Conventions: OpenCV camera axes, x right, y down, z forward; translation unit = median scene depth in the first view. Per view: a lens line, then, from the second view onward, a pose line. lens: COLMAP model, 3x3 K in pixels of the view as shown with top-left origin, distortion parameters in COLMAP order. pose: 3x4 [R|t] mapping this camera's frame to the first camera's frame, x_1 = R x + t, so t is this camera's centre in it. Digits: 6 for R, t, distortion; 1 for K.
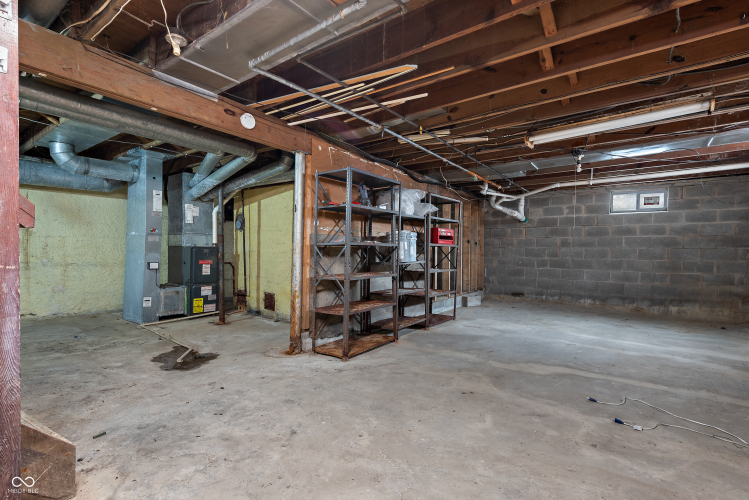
lens RADIAL K [[359.4, 0, 376.0], [0, 359.4, 256.4], [0, 0, 1]] dist [-0.004436, -0.000546]
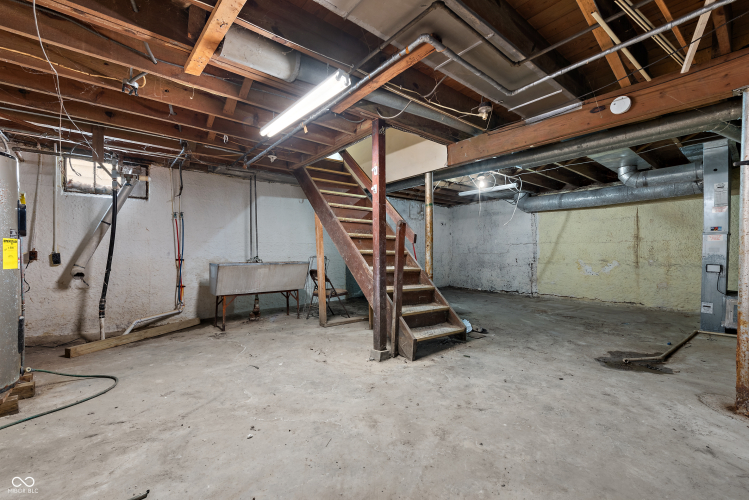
lens RADIAL K [[312.5, 0, 375.4], [0, 312.5, 249.6], [0, 0, 1]] dist [0.000345, 0.000021]
pose [[-0.248187, -0.018390, -0.968538, 0.607449], [-0.011689, 0.999804, -0.015988, 0.002378], [0.968642, 0.007353, -0.248353, 0.676256]]
